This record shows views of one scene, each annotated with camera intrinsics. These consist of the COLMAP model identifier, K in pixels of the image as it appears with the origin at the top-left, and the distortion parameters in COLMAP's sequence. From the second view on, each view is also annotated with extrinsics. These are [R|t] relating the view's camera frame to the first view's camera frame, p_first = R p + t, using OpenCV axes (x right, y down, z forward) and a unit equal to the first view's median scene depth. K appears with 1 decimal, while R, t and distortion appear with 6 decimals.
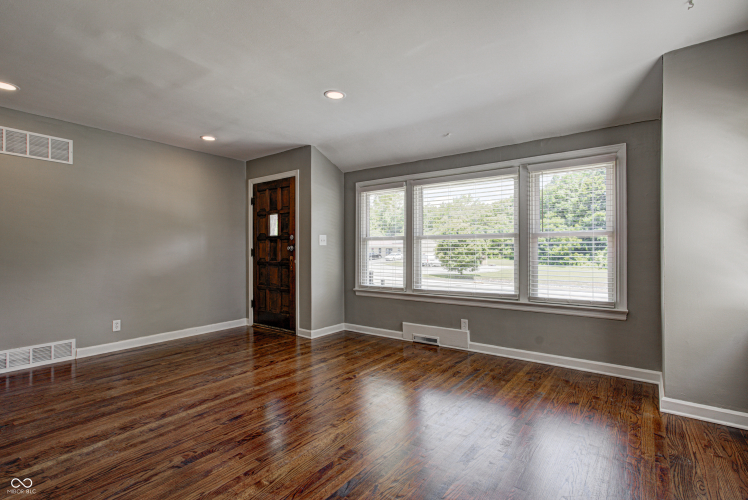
lens RADIAL K [[363.7, 0, 371.1], [0, 363.7, 248.2], [0, 0, 1]] dist [-0.017549, 0.018400]
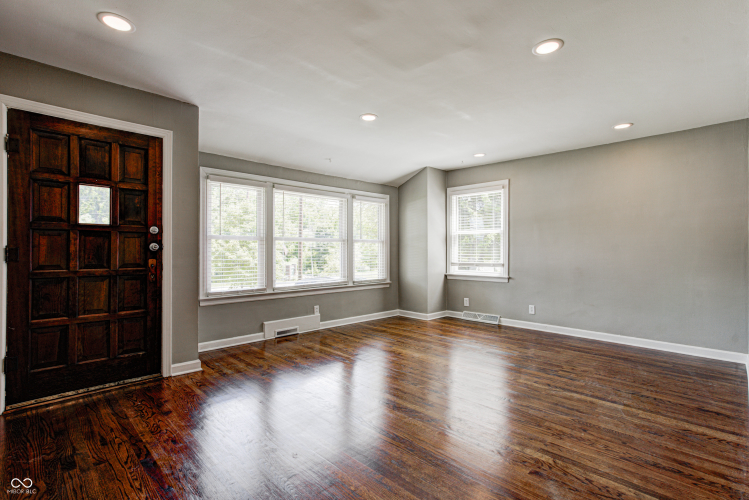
lens RADIAL K [[364.1, 0, 371.6], [0, 364.1, 248.2], [0, 0, 1]] dist [-0.017549, 0.018400]
pose [[0.151035, 0.008535, 0.988492, -1.103412], [-0.005823, 0.999953, -0.007744, 0.006777], [-0.988511, -0.004587, 0.151077, 0.715083]]
